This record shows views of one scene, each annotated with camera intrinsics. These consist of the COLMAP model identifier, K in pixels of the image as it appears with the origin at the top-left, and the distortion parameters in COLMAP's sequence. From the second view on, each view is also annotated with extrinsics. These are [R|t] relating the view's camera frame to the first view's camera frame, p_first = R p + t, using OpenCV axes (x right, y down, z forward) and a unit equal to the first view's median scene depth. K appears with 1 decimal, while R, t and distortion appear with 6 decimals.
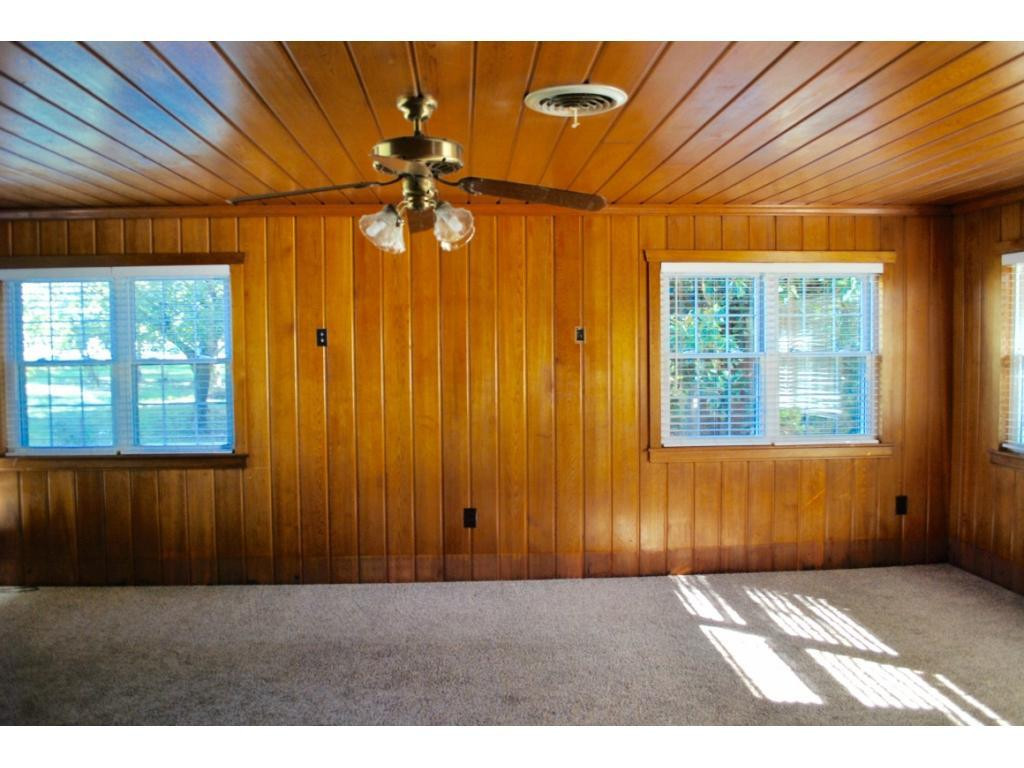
lens RADIAL K [[806.4, 0, 514.8], [0, 806.4, 382.3], [0, 0, 1]] dist [-0.084612, 0.012459]
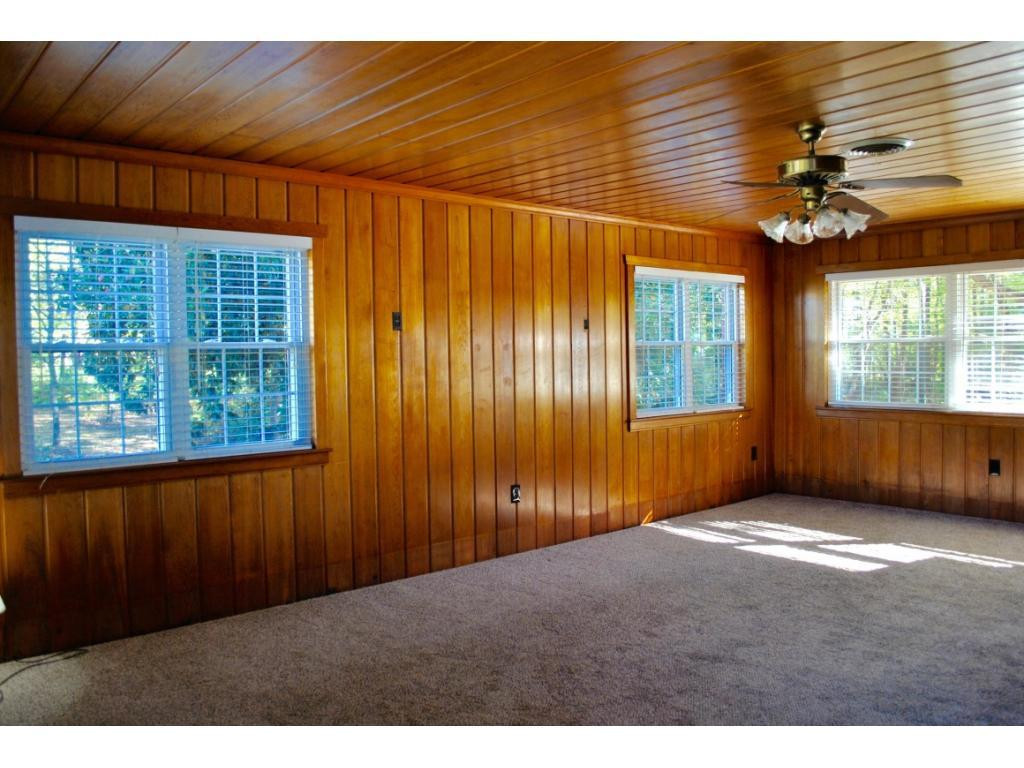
lens RADIAL K [[806.4, 0, 512.6], [0, 806.4, 380.5], [0, 0, 1]] dist [-0.084612, 0.012459]
pose [[0.798999, -0.023219, 0.600884, -0.710573], [0.036283, 0.999295, -0.009632, 0.029661], [-0.600237, 0.029497, 0.799278, 0.149766]]
